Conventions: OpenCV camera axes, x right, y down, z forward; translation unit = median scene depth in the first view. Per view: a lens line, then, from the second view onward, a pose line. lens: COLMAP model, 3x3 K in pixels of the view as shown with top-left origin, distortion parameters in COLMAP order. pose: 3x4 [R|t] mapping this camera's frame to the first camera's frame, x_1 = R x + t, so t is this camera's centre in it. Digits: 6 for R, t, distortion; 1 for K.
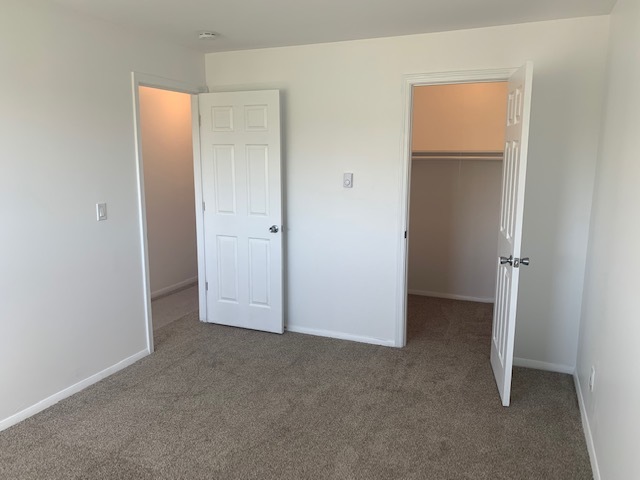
lens RADIAL K [[489.9, 0, 317.1], [0, 489.9, 238.9], [0, 0, 1]] dist [0.078920, -0.130179]
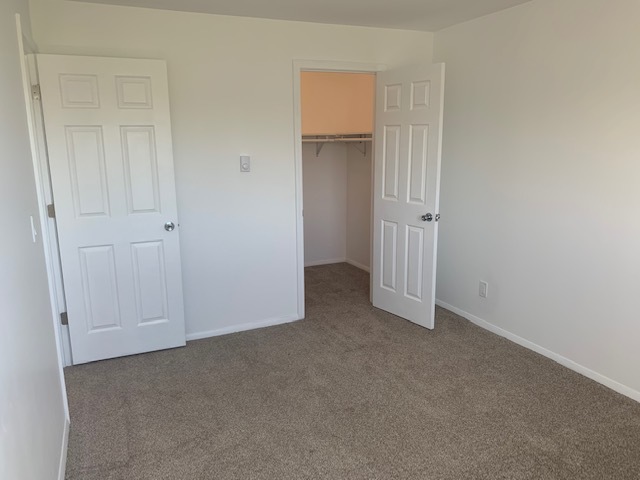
lens RADIAL K [[489.9, 0, 317.1], [0, 489.9, 238.9], [0, 0, 1]] dist [0.078920, -0.130179]
pose [[0.676847, -0.157456, 0.719087, -0.573555], [0.138240, 0.986664, 0.085926, -0.039790], [-0.723027, 0.041248, 0.689587, 0.248324]]
